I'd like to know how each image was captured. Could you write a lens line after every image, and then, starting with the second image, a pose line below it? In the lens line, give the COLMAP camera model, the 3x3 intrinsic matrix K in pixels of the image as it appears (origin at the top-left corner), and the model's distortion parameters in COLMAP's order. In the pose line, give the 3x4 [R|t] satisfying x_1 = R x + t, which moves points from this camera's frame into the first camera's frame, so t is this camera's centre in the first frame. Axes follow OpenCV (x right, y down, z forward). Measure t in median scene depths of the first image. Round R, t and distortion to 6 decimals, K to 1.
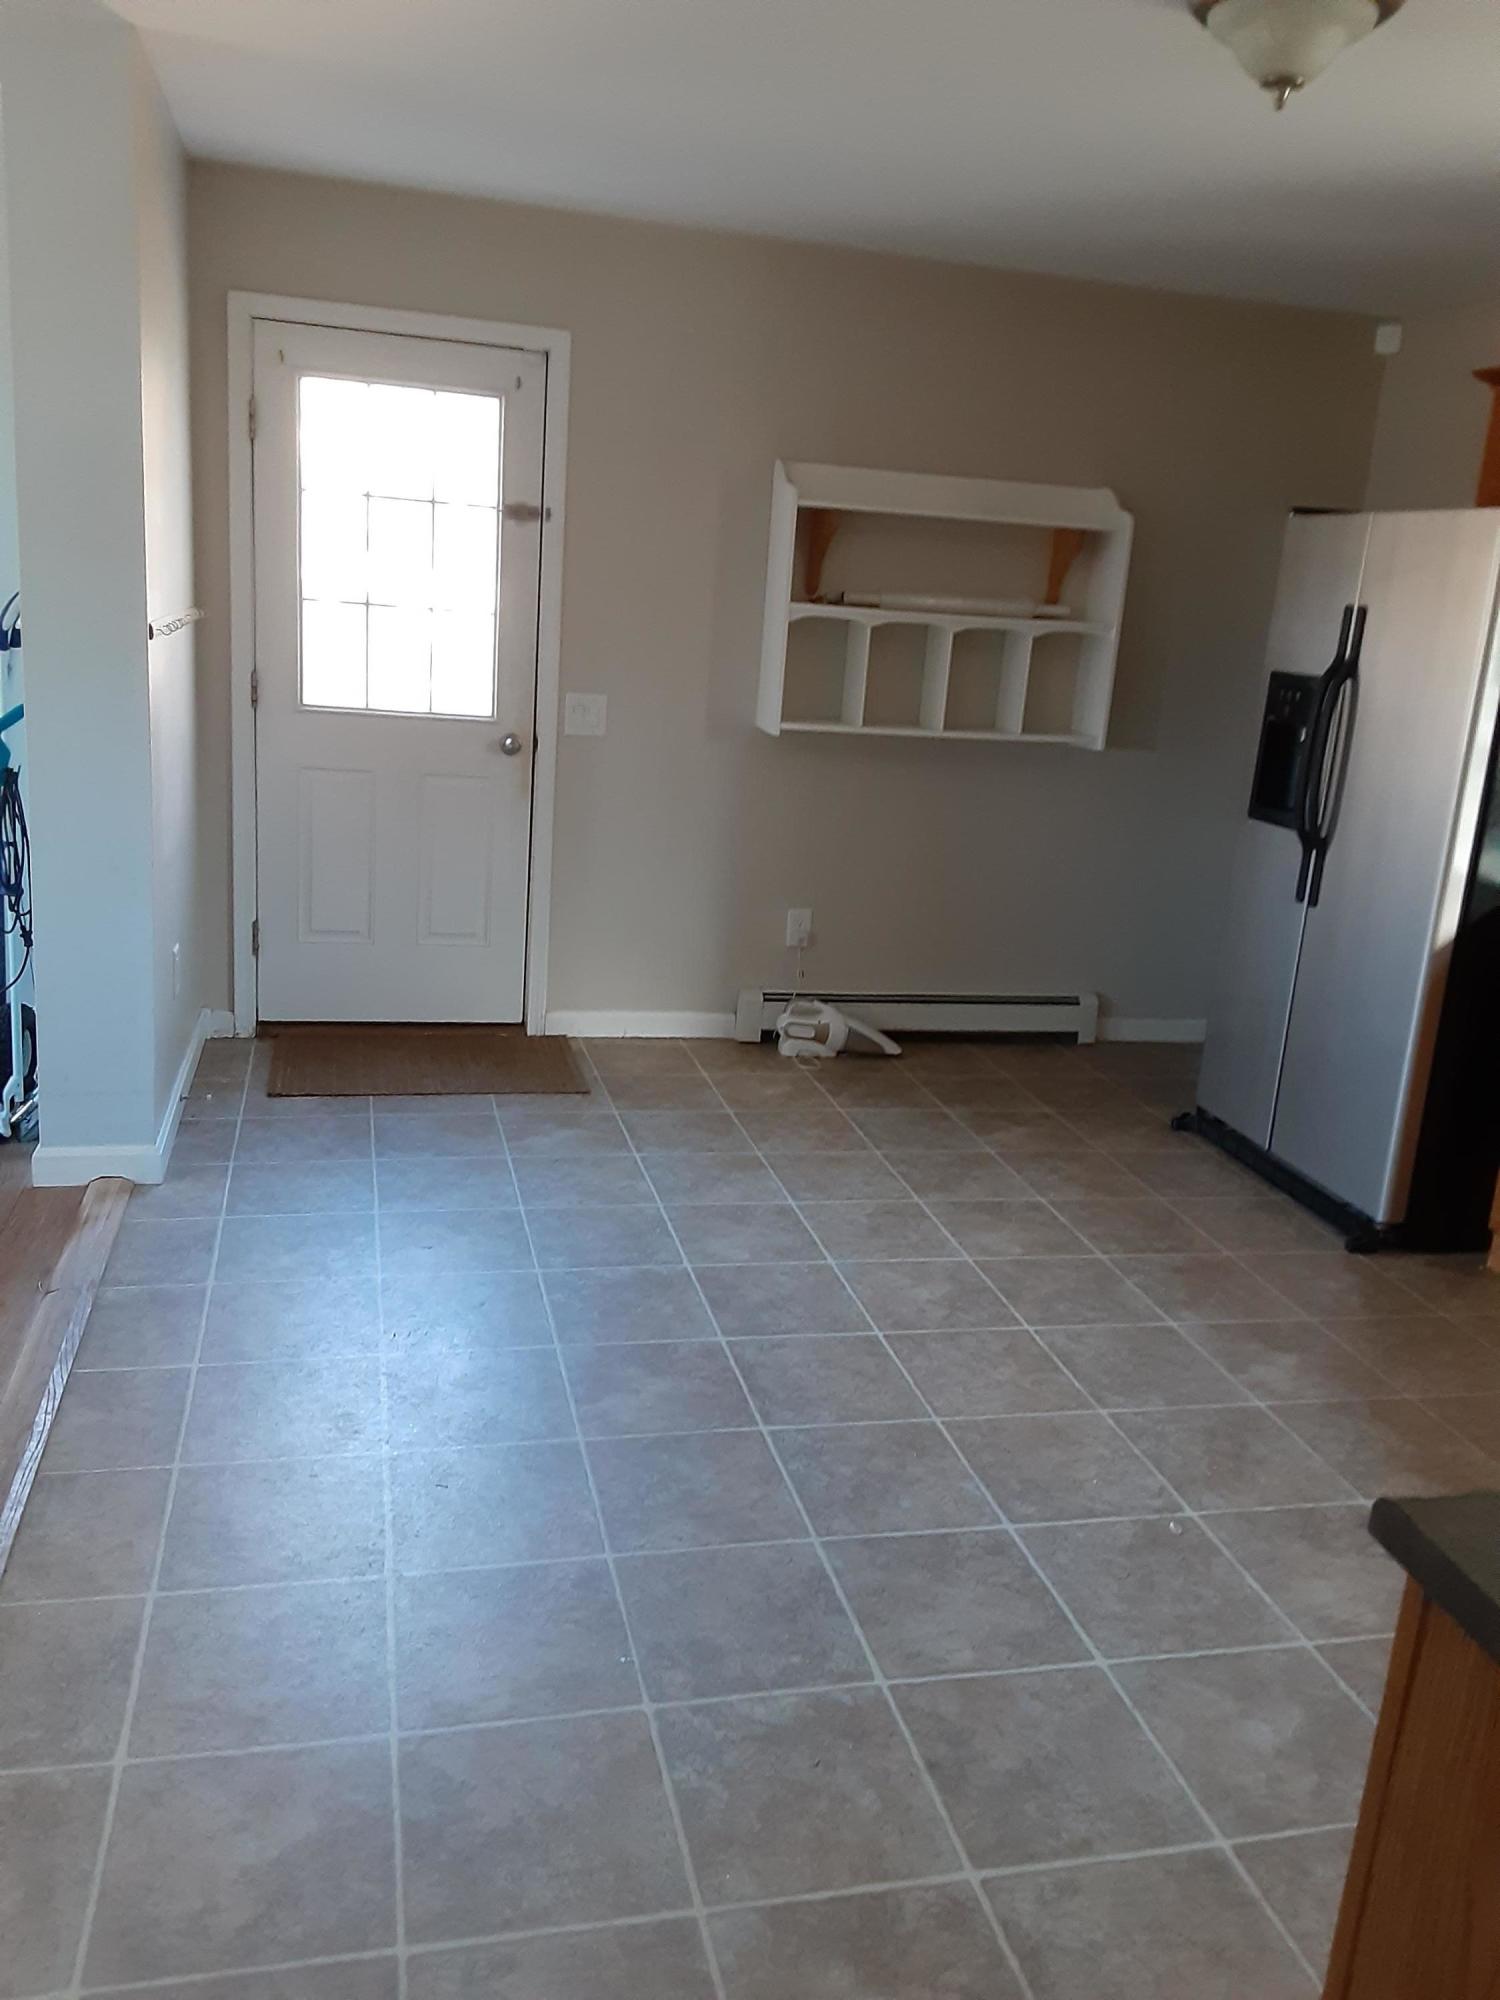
lens RADIAL K [[1631.1, 0, 750.0], [0, 1631.1, 1000.0], [0, 0, 1]] dist [0.134949, -0.000625]
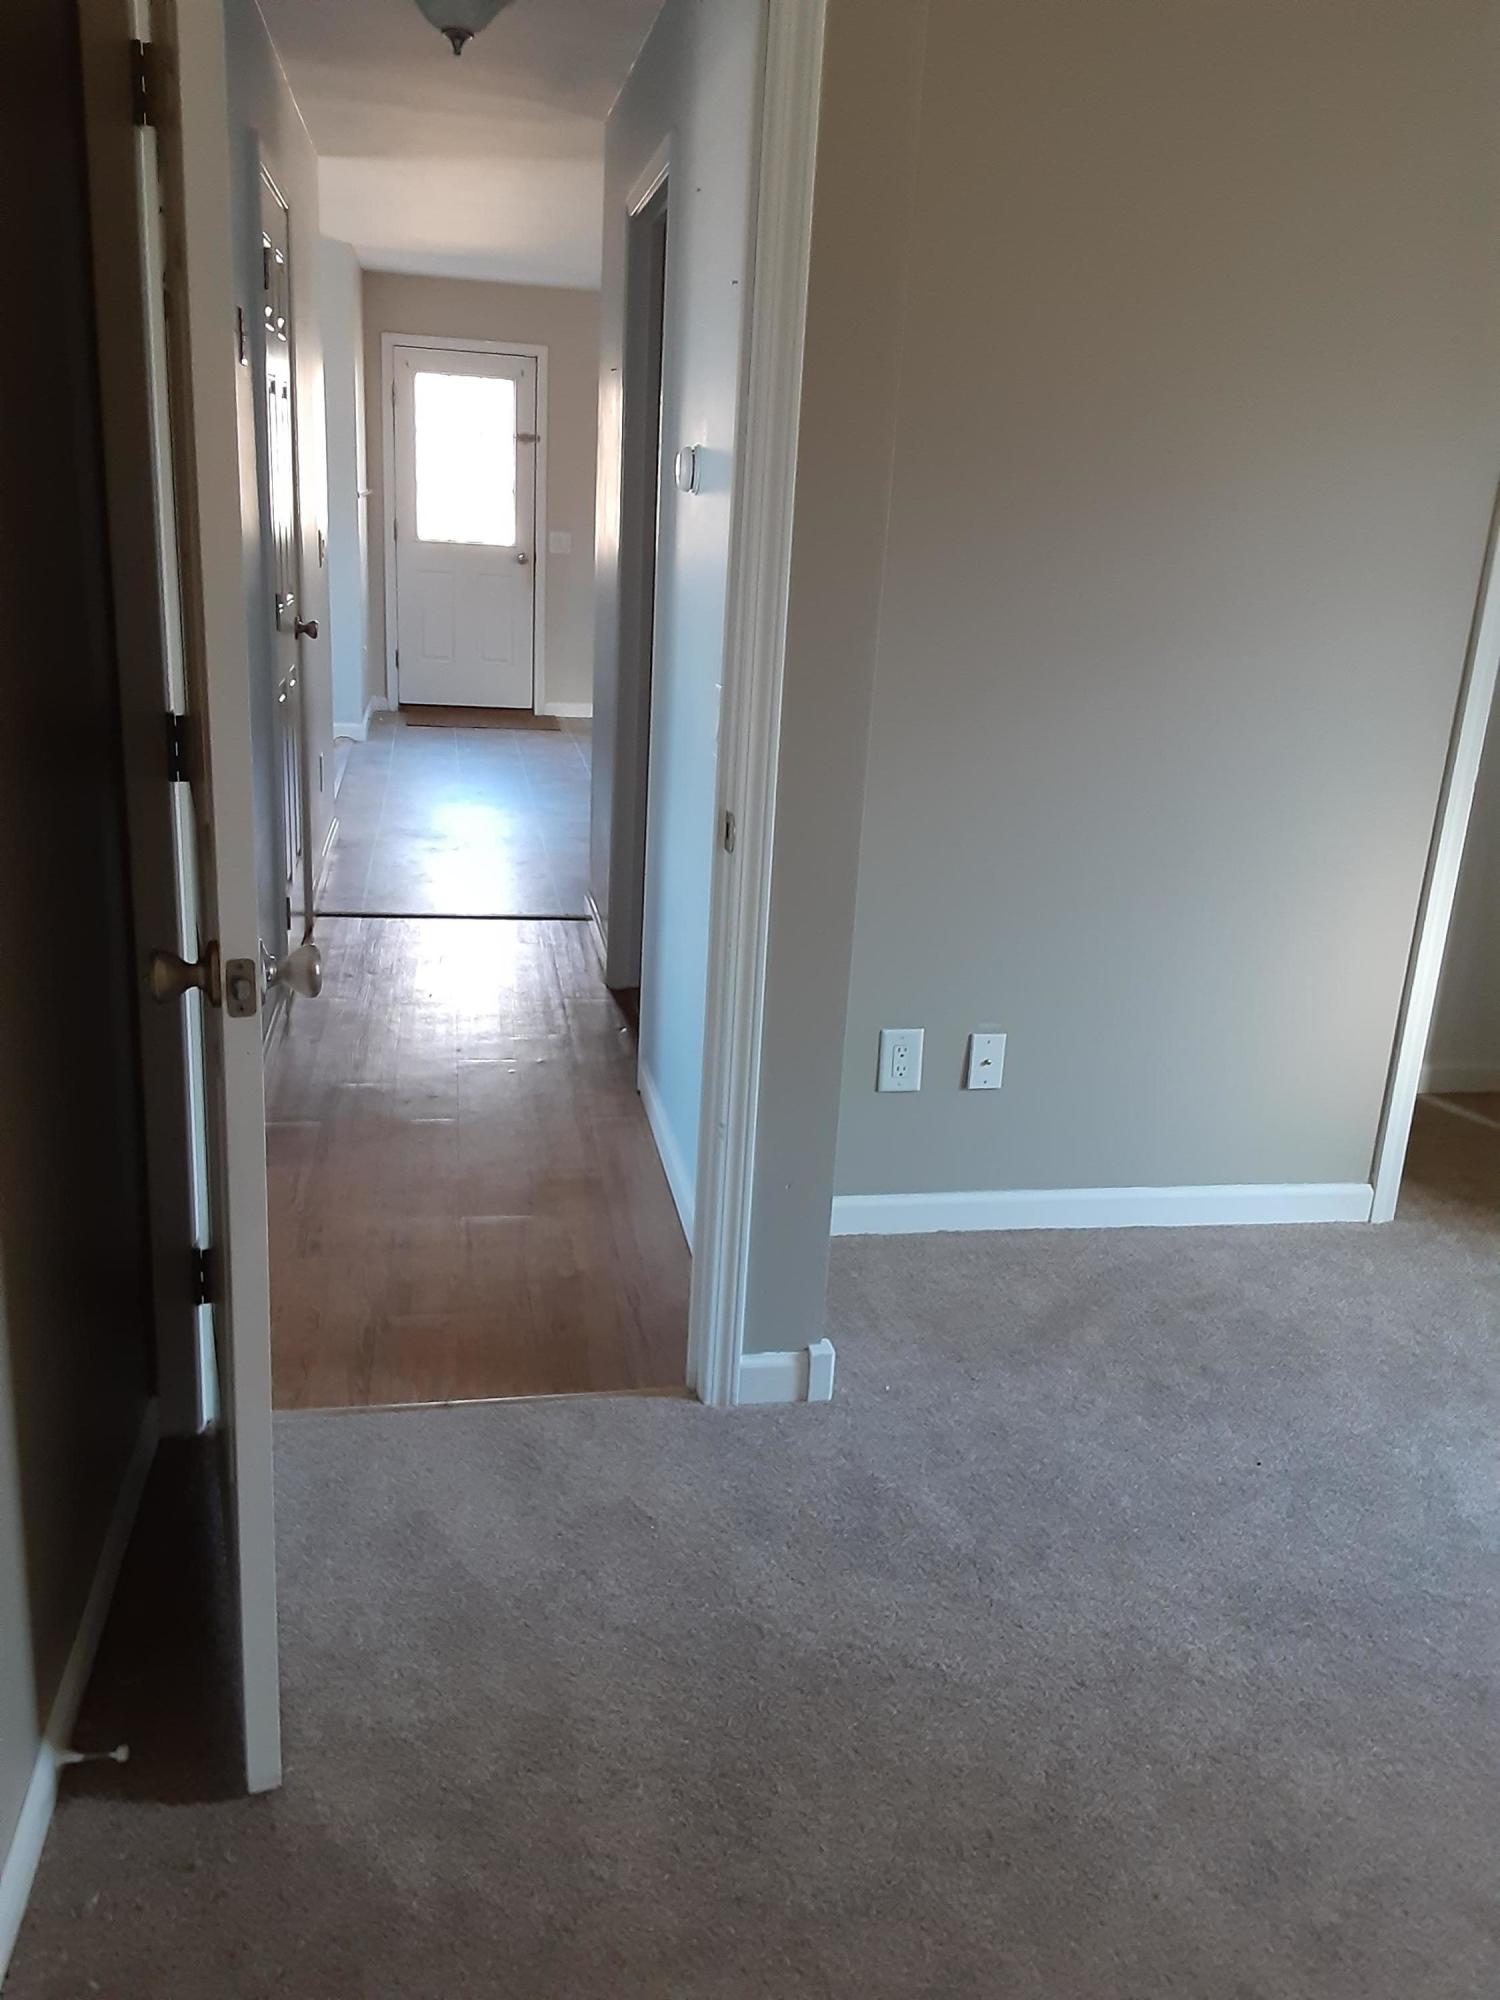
lens RADIAL K [[1631.1, 0, 750.0], [0, 1631.1, 1000.0], [0, 0, 1]] dist [0.134949, -0.000625]
pose [[0.997902, -0.002680, -0.064693, 0.255070], [0.004603, 0.999551, 0.029604, 0.317928], [0.064585, -0.029840, 0.997466, -0.979227]]
